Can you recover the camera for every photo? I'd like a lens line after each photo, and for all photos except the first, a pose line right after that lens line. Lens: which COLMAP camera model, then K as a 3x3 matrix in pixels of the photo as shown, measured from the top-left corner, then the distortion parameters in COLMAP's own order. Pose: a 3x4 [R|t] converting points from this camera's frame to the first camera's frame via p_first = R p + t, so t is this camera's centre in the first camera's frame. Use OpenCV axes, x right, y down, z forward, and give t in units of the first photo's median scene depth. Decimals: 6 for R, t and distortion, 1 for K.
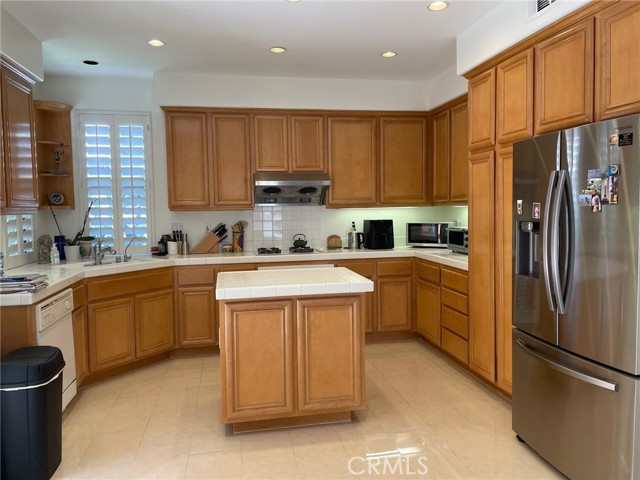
lens RADIAL K [[485.3, 0, 317.8], [0, 485.3, 239.8], [0, 0, 1]] dist [0.061306, -0.058421]
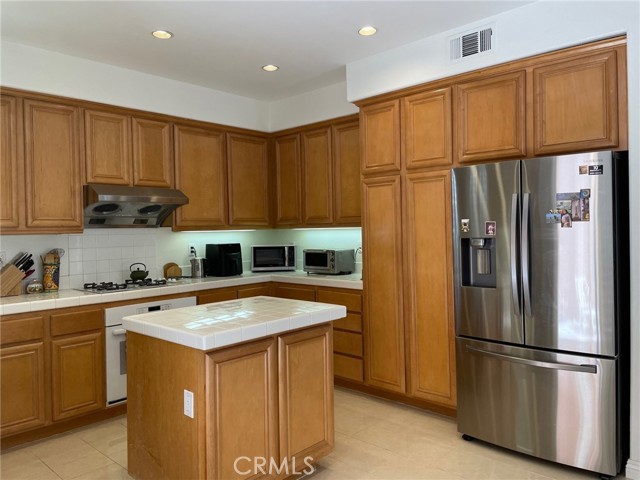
lens RADIAL K [[485.3, 0, 321.9], [0, 485.3, 238.4], [0, 0, 1]] dist [0.061306, -0.058421]
pose [[0.803478, -0.011204, 0.595230, -0.298315], [0.047180, 0.997877, -0.044902, -0.001990], [-0.593463, 0.064161, 0.802300, 0.177666]]
